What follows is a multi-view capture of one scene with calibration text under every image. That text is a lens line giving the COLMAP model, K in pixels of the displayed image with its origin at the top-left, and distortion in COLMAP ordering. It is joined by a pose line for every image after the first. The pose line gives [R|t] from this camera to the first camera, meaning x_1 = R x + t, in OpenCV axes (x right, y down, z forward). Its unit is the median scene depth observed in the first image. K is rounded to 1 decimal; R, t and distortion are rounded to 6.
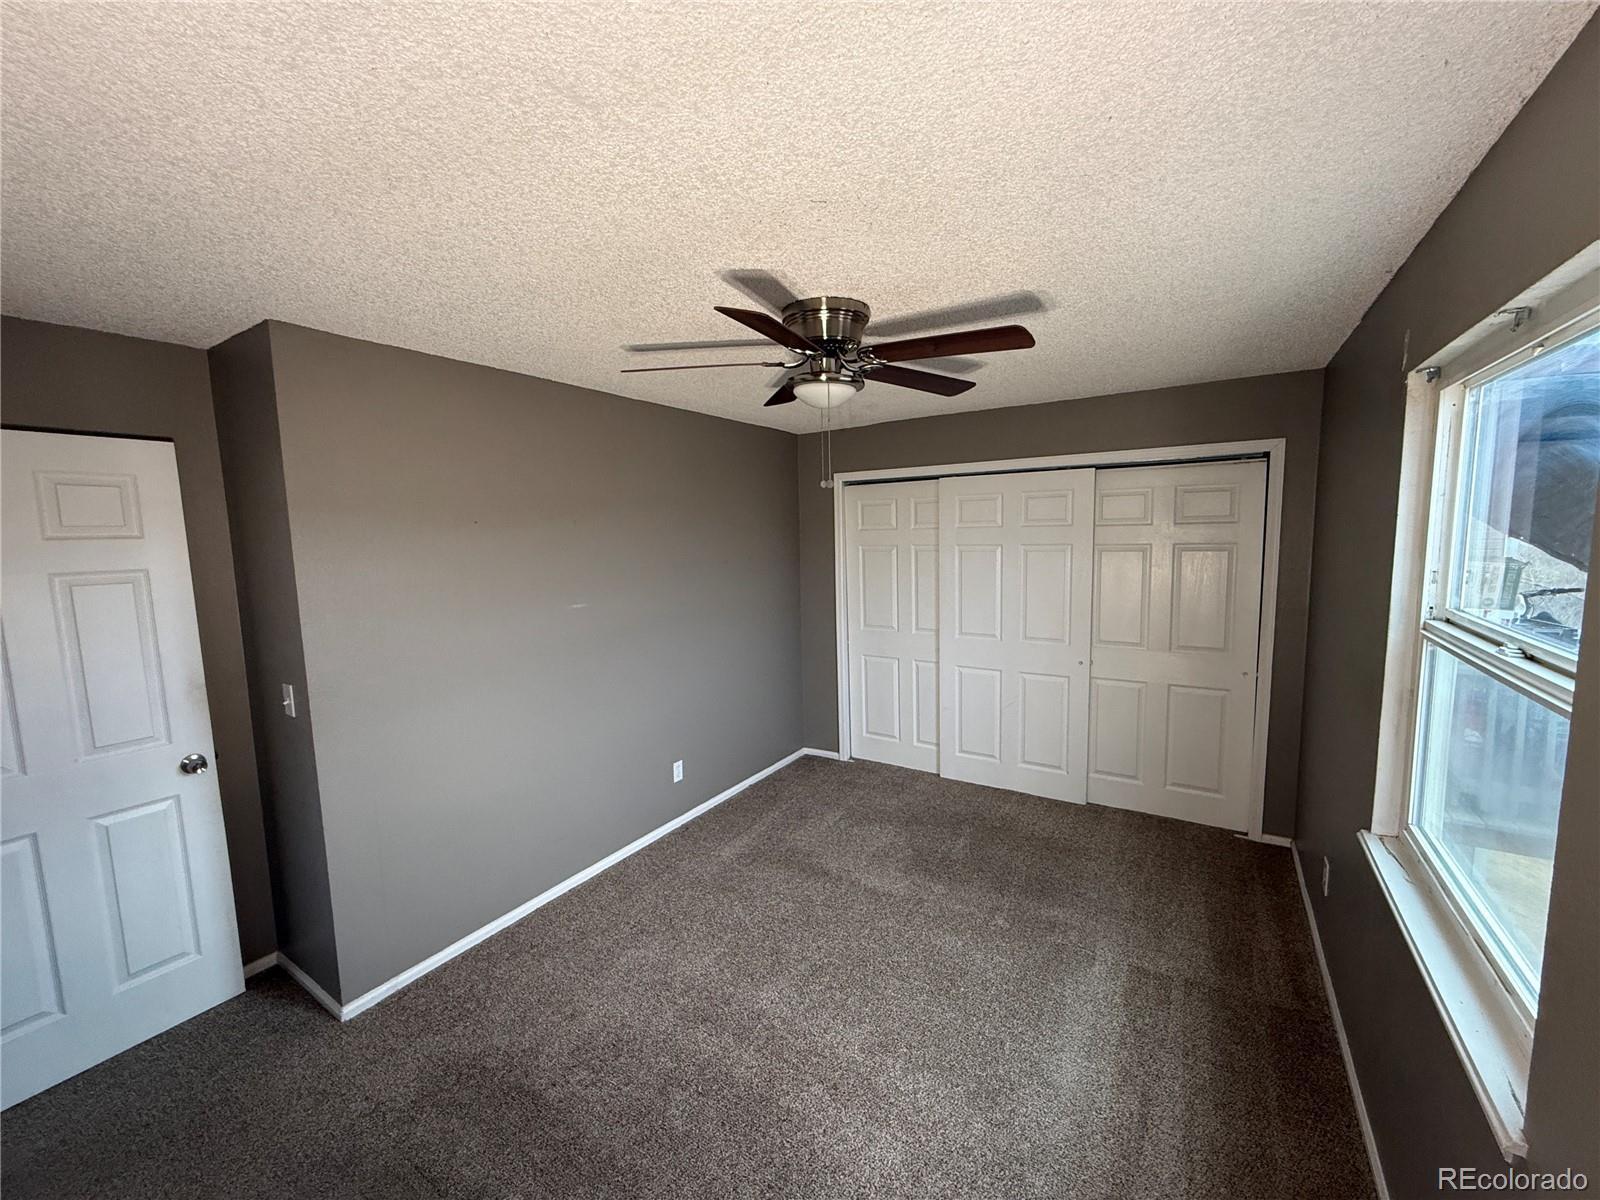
lens RADIAL K [[637.8, 0, 800.0], [0, 637.8, 600.0], [0, 0, 1]] dist [-0.000922, 0.000270]
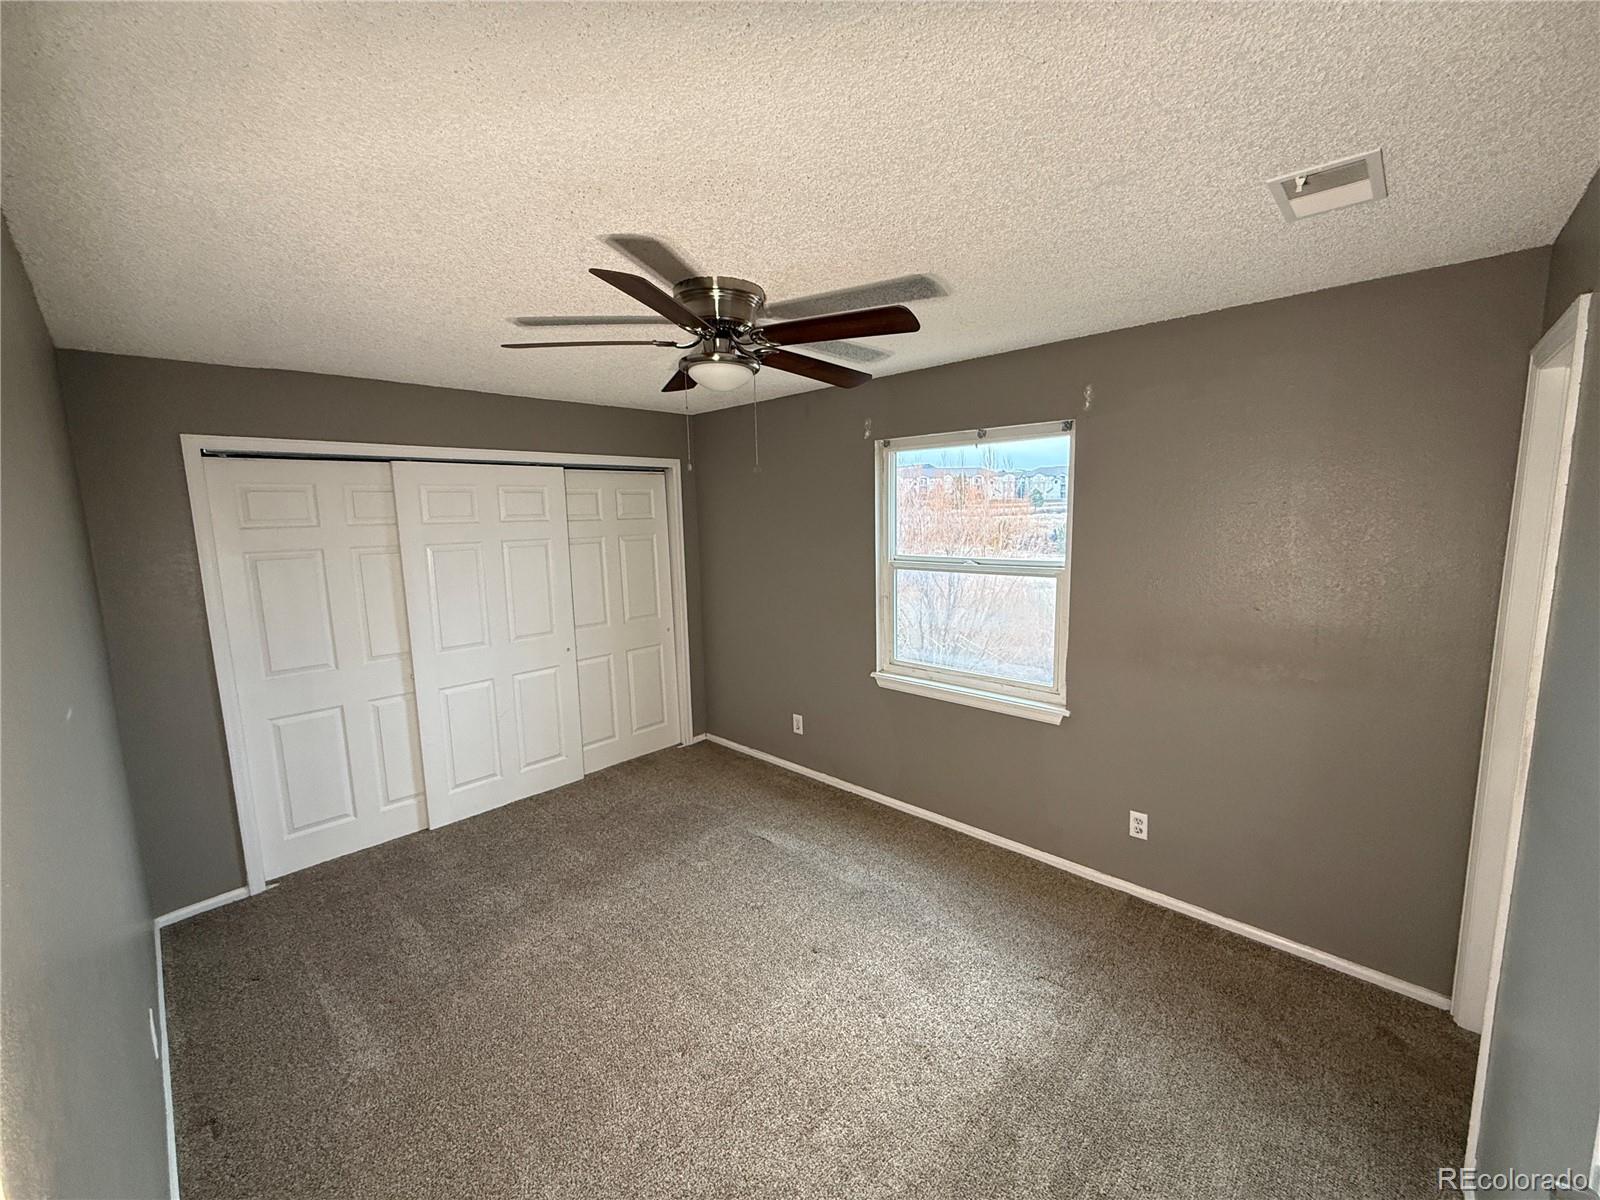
lens RADIAL K [[637.8, 0, 800.0], [0, 637.8, 600.0], [0, 0, 1]] dist [-0.000922, 0.000270]
pose [[0.192322, -0.115212, 0.974545, -0.532097], [0.126631, 0.987695, 0.091776, -0.033144], [-0.973127, 0.105757, 0.204545, 0.409581]]
